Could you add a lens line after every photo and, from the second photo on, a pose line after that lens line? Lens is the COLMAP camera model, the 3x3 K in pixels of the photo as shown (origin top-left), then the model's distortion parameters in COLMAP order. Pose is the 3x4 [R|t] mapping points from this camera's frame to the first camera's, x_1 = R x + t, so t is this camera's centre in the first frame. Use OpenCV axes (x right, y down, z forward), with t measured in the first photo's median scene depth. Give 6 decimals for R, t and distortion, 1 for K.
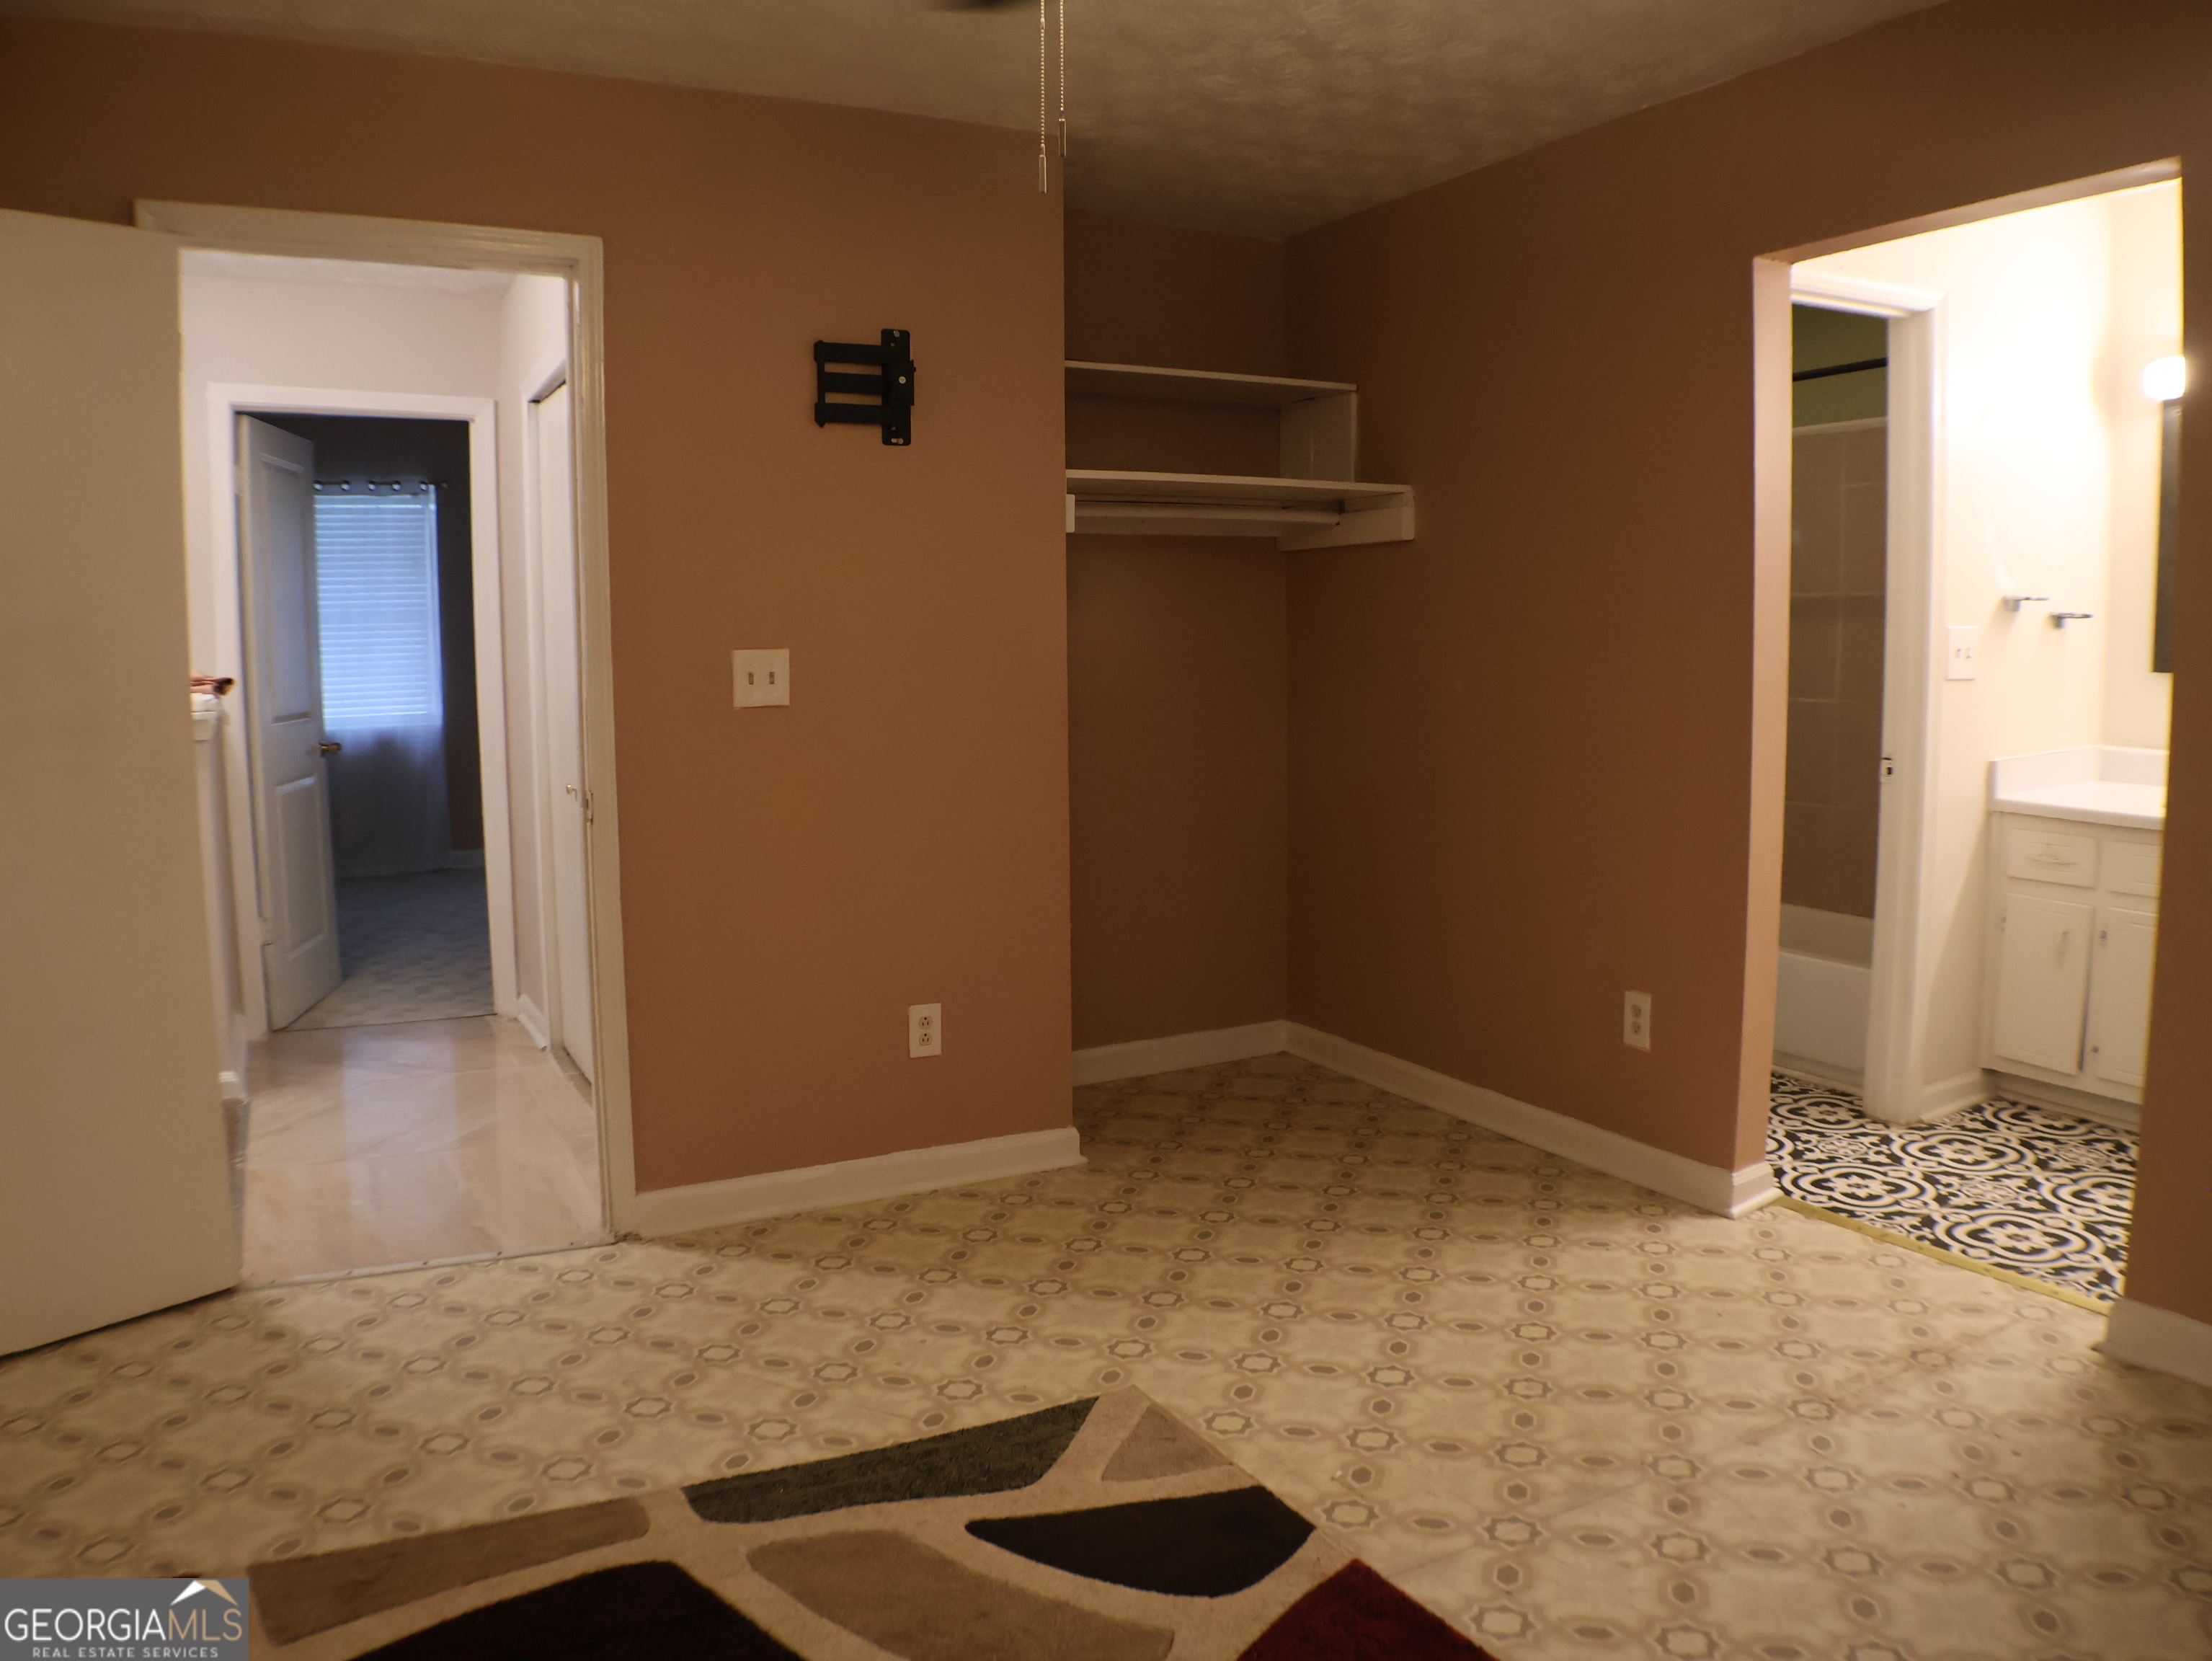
lens RADIAL K [[1647.4, 0, 1110.4], [0, 1647.4, 799.1], [0, 0, 1]] dist [-0.143279, 0.026349]
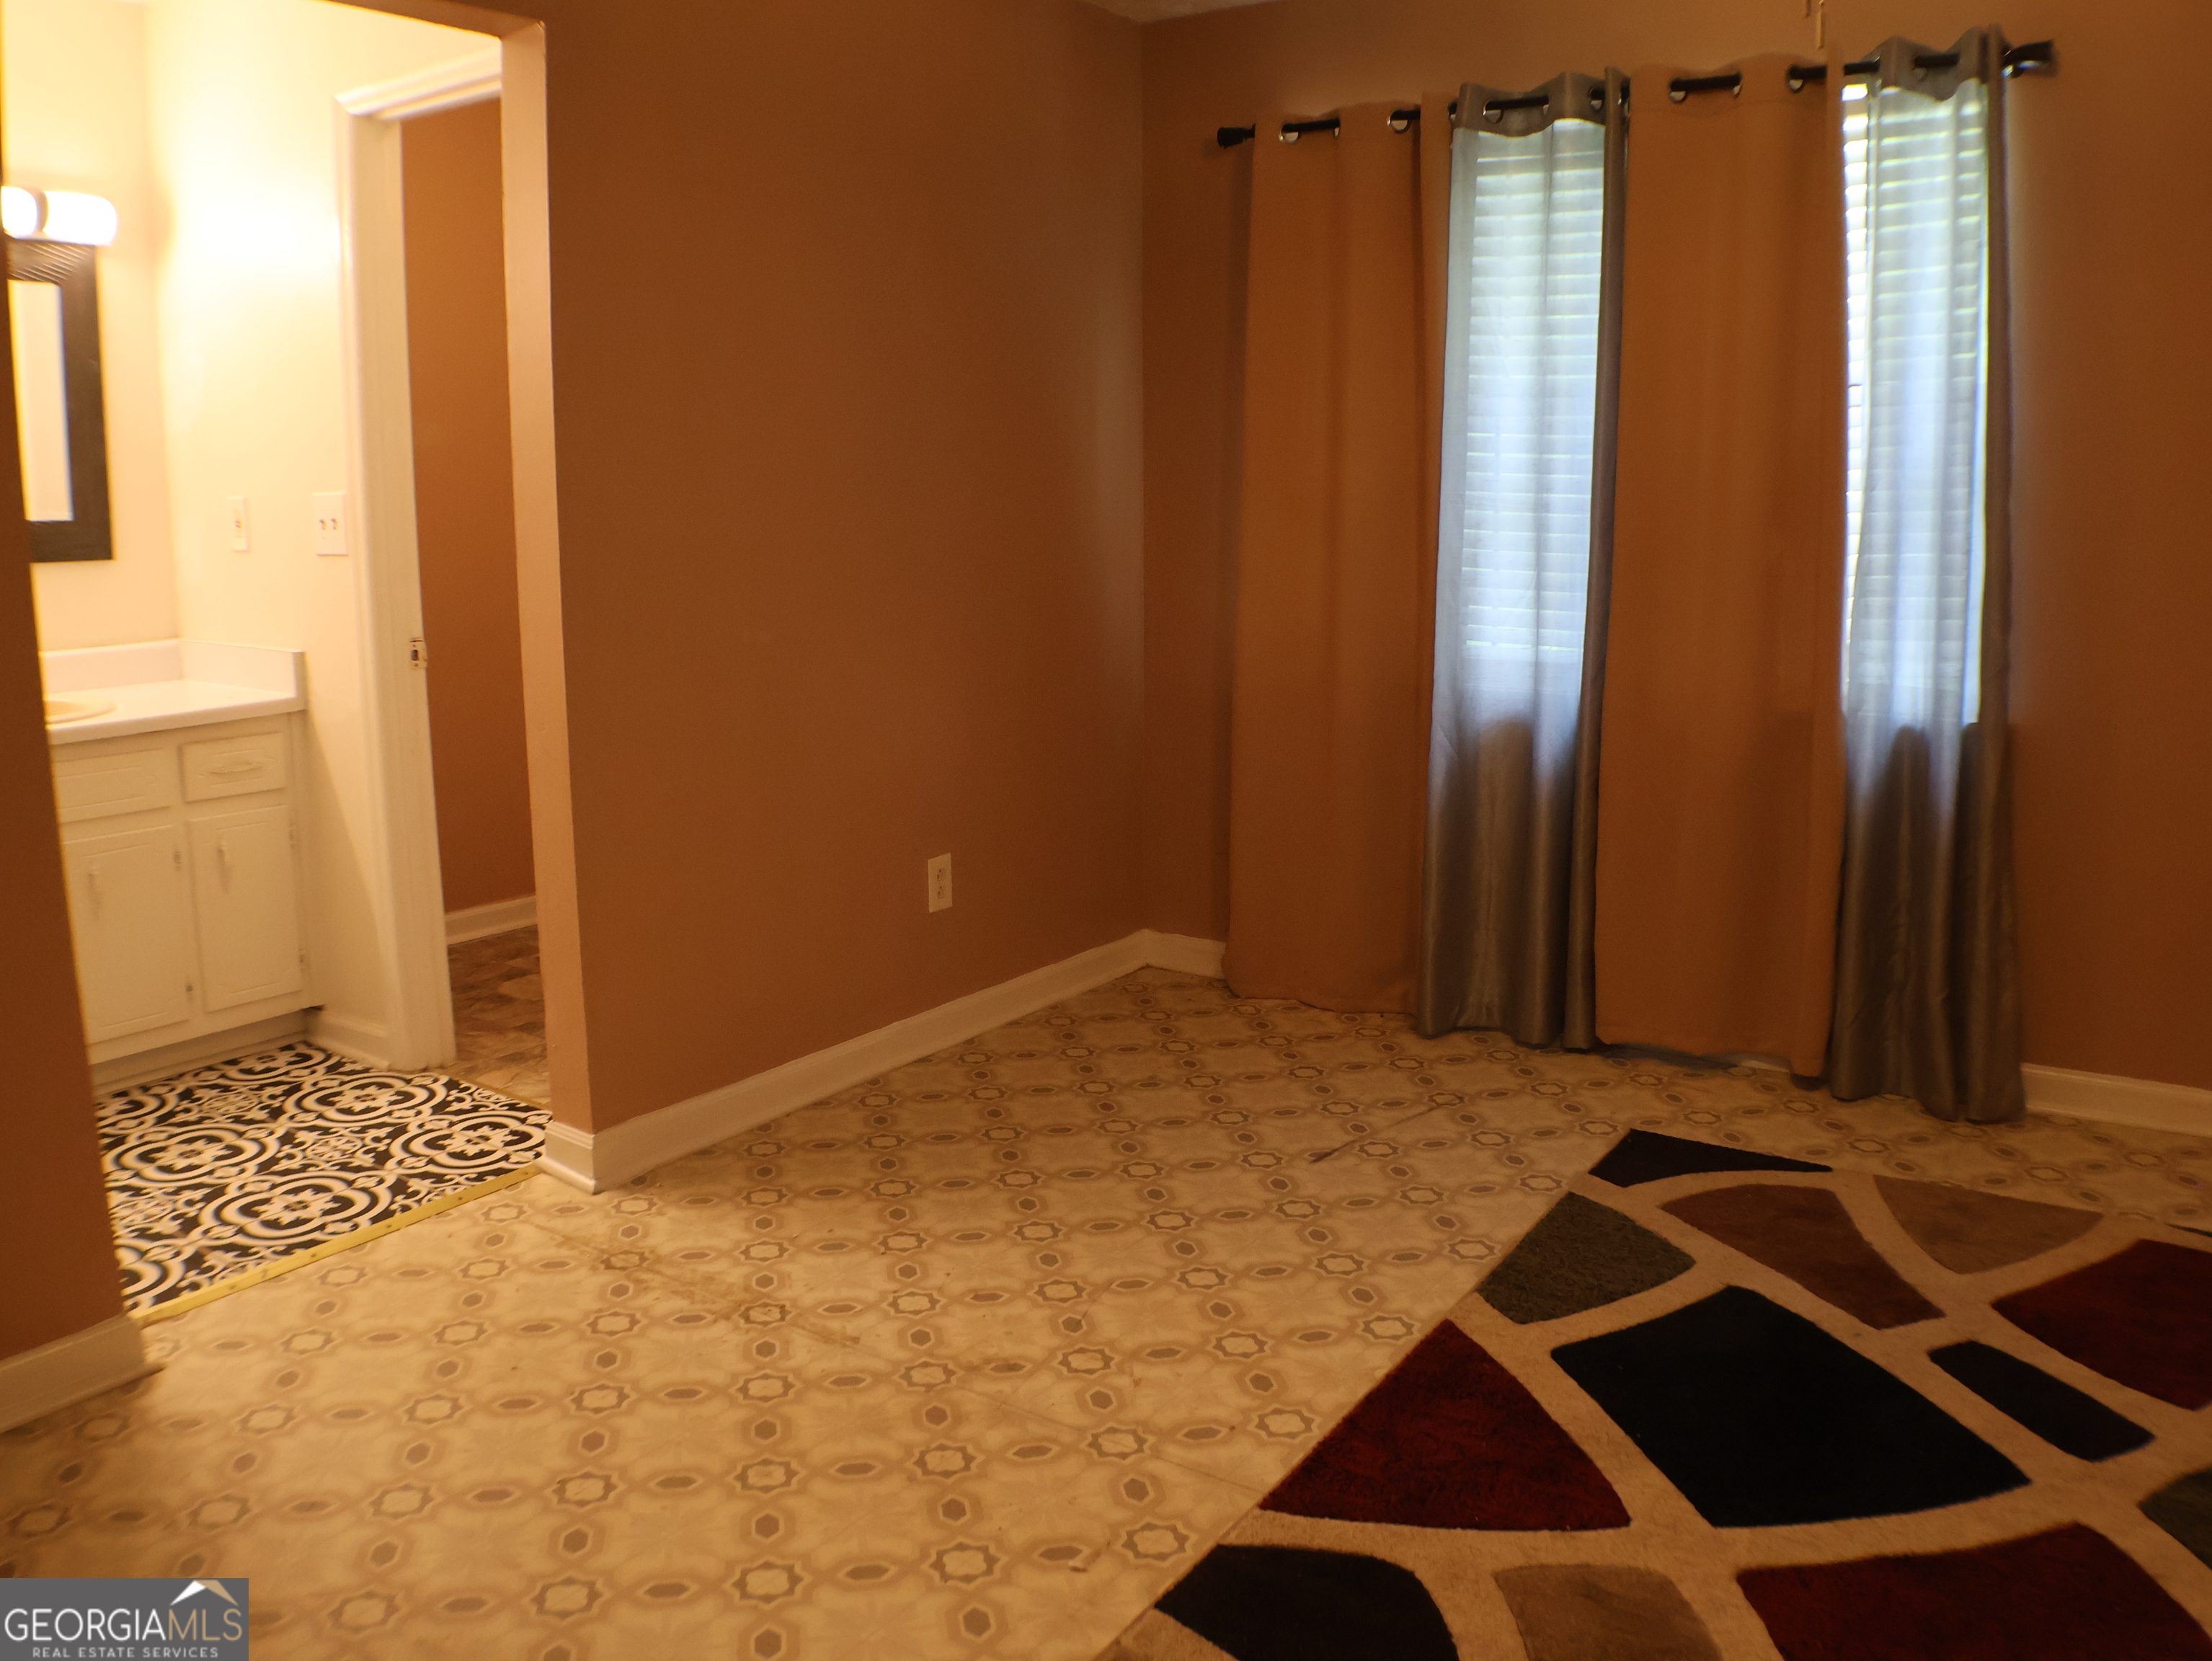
lens RADIAL K [[1787.6, 0, 1105.0], [0, 1787.6, 797.3], [0, 0, 1]] dist [-0.119531, 0.006542]
pose [[-0.464101, -0.132919, 0.875753, -0.533919], [0.104332, 0.973592, 0.203059, -0.104502], [-0.879616, 0.185609, -0.437978, 1.245001]]
